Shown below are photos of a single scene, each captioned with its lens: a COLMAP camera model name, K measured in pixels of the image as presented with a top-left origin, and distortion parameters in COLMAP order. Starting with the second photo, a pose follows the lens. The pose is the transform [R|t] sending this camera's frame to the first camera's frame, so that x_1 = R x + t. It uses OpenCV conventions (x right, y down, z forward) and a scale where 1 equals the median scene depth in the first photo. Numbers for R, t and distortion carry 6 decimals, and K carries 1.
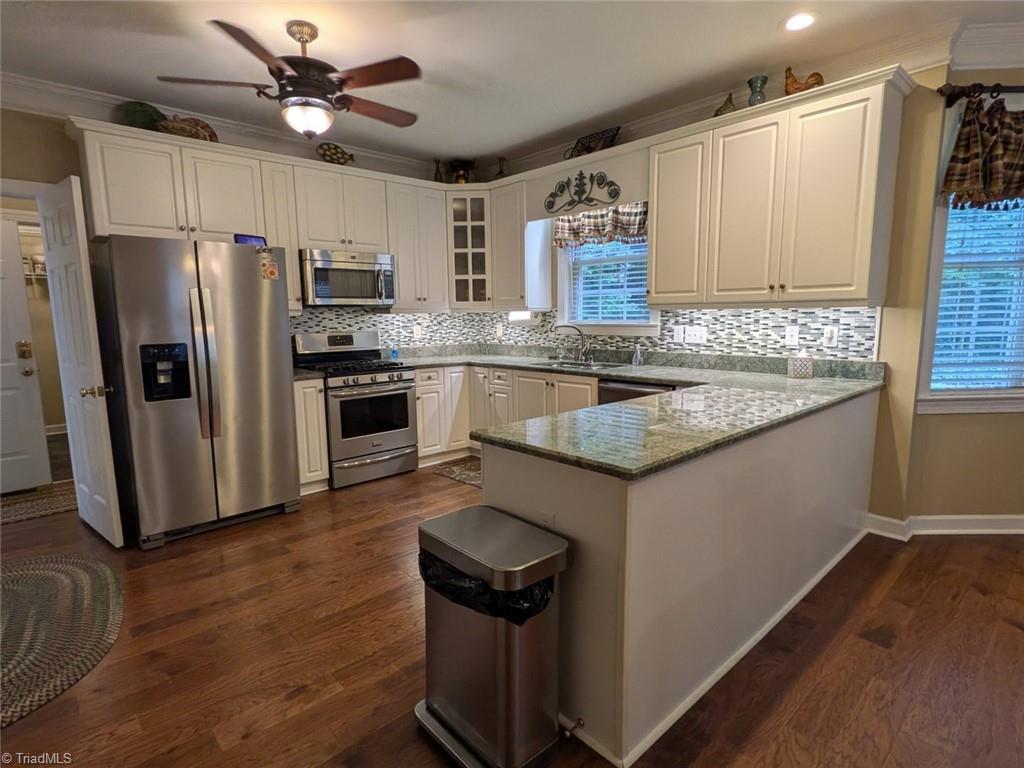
lens RADIAL K [[532.9, 0, 519.4], [0, 532.9, 389.6], [0, 0, 1]] dist [0.004691, 0.001379]
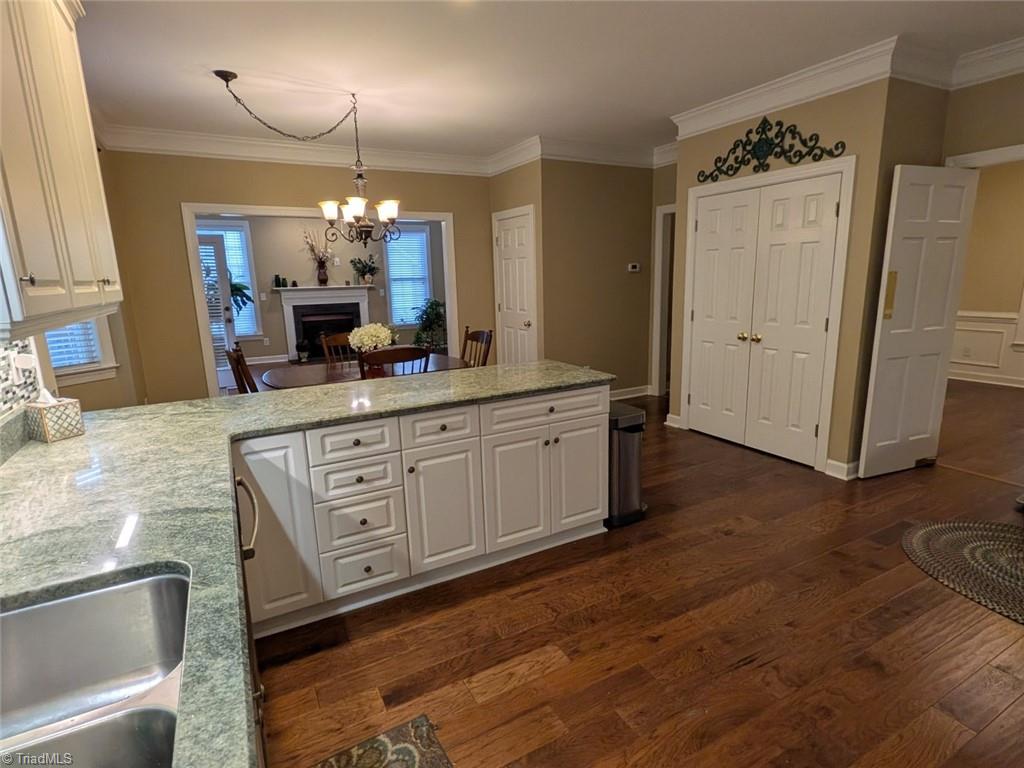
lens RADIAL K [[532.9, 0, 513.7], [0, 532.9, 390.2], [0, 0, 1]] dist [0.004691, 0.001379]
pose [[-0.967807, -0.017260, 0.251102, -0.104152], [0.072306, 0.936527, 0.343058, -0.224951], [-0.241085, 0.350170, -0.905129, 1.322389]]
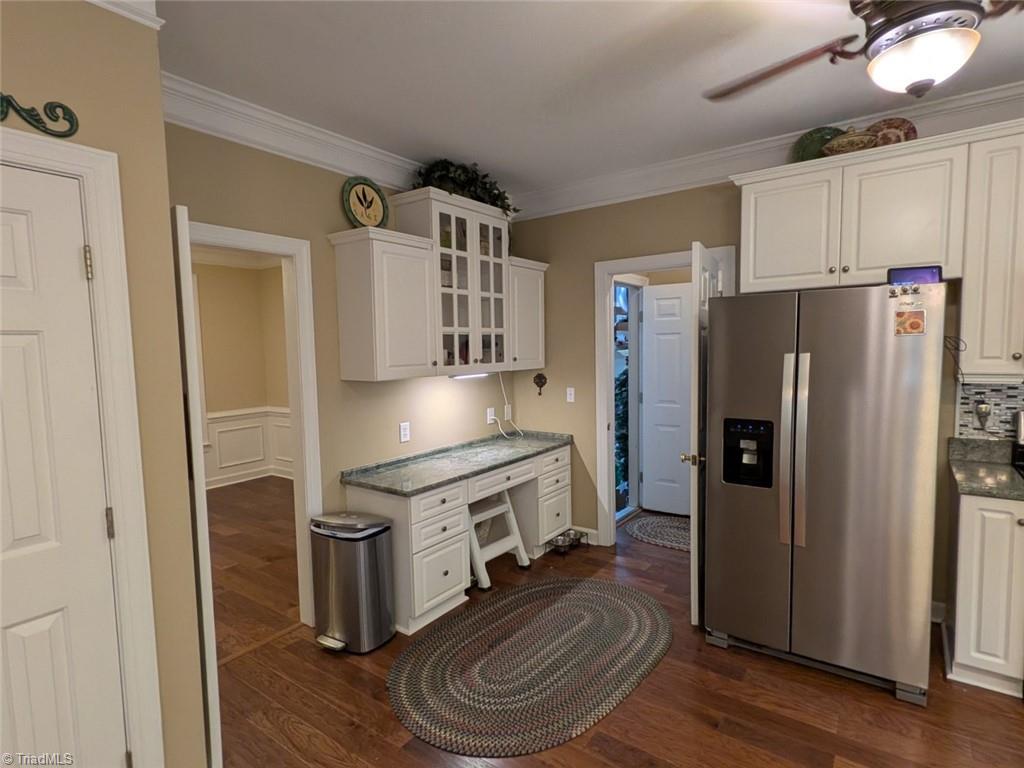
lens RADIAL K [[532.9, 0, 515.4], [0, 532.9, 390.7], [0, 0, 1]] dist [0.004691, 0.001379]
pose [[0.198837, 0.085800, -0.976270, 0.064418], [-0.118861, 0.990918, 0.062879, -0.119800], [0.972798, 0.103538, 0.207229, 0.400799]]
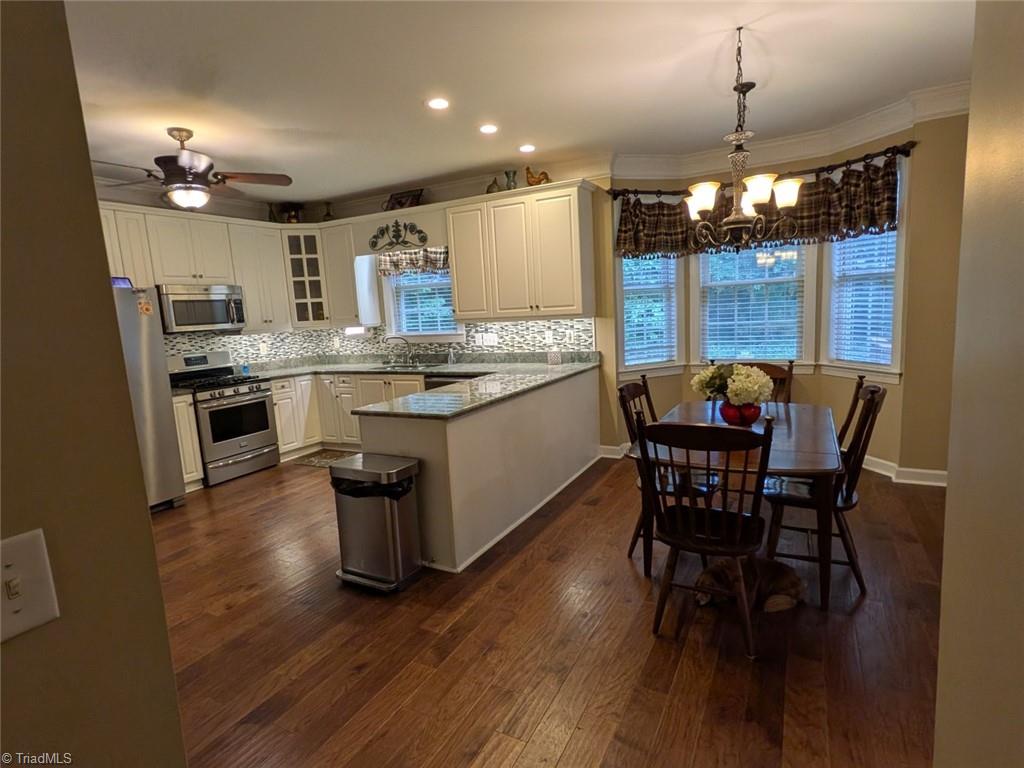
lens RADIAL K [[532.9, 0, 520.5], [0, 532.9, 394.8], [0, 0, 1]] dist [0.004691, 0.001379]
pose [[0.942633, -0.090281, 0.321390, -0.068025], [0.088254, 0.995879, 0.020904, 0.023399], [-0.321953, 0.008659, 0.946716, -0.404925]]
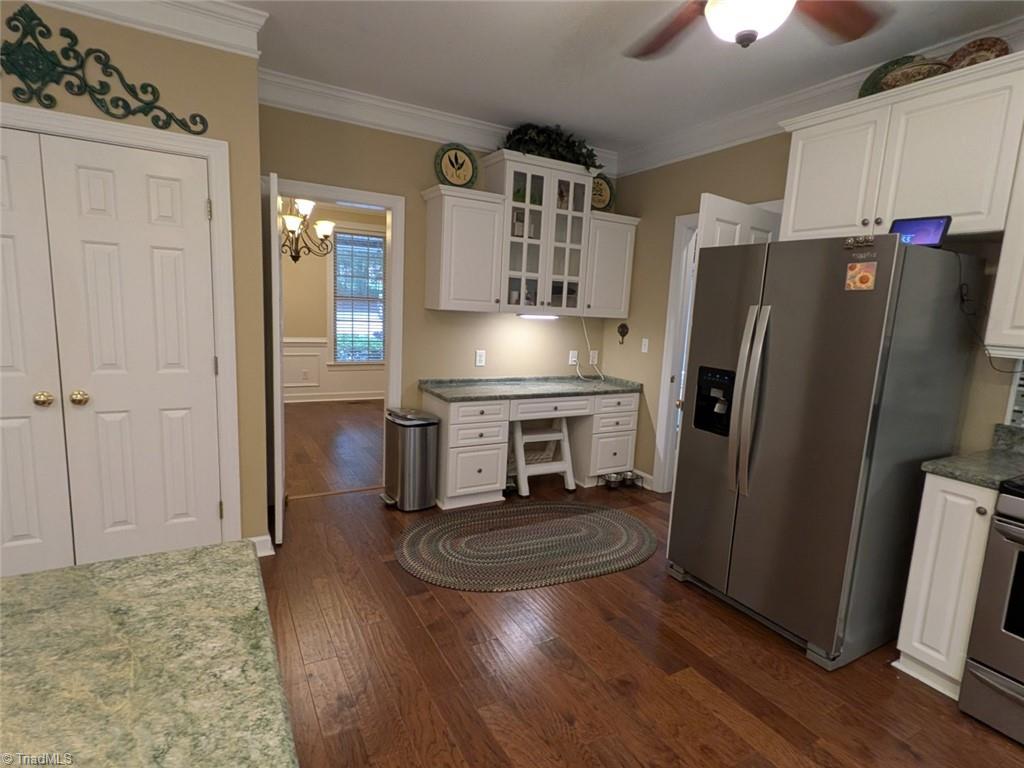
lens RADIAL K [[532.9, 0, 517.7], [0, 532.9, 390.2], [0, 0, 1]] dist [0.004691, 0.001379]
pose [[-0.230529, 0.150087, -0.961421, 0.209926], [-0.186781, 0.962835, 0.195094, -0.137325], [0.954971, 0.224550, -0.193928, 0.746895]]
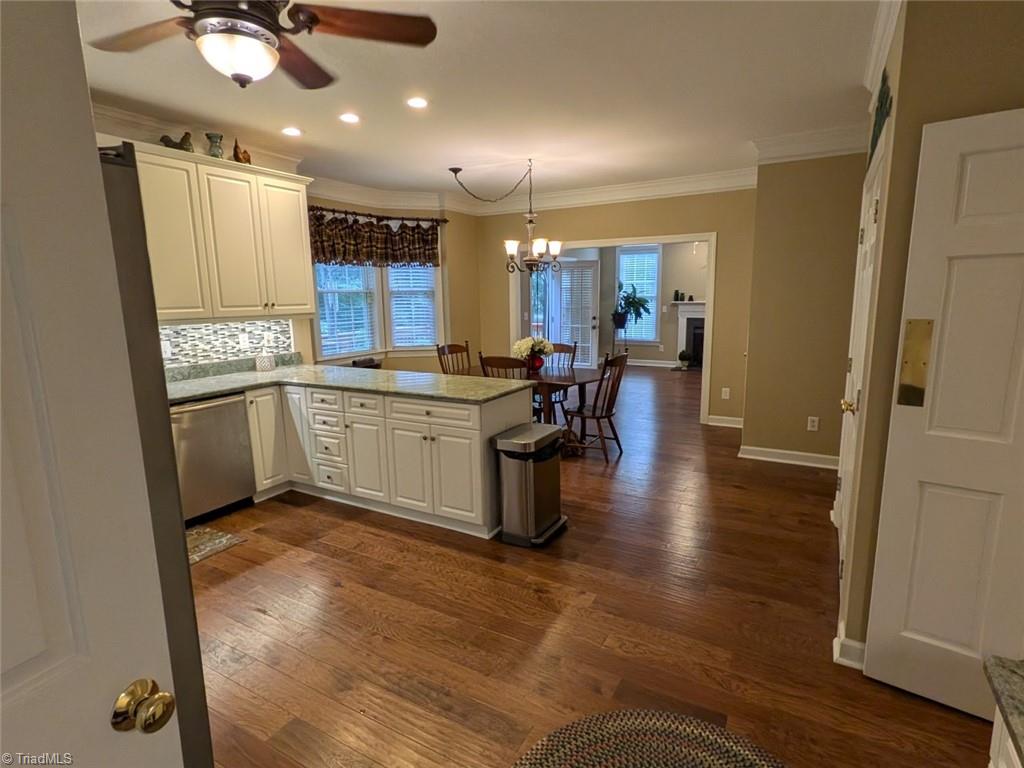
lens RADIAL K [[532.9, 0, 518.3], [0, 532.9, 388.6], [0, 0, 1]] dist [0.004691, 0.001379]
pose [[-0.296881, -0.150669, 0.942953, -0.915350], [0.155674, 0.966627, 0.203464, -0.147201], [-0.942140, 0.207198, -0.263518, 0.721748]]
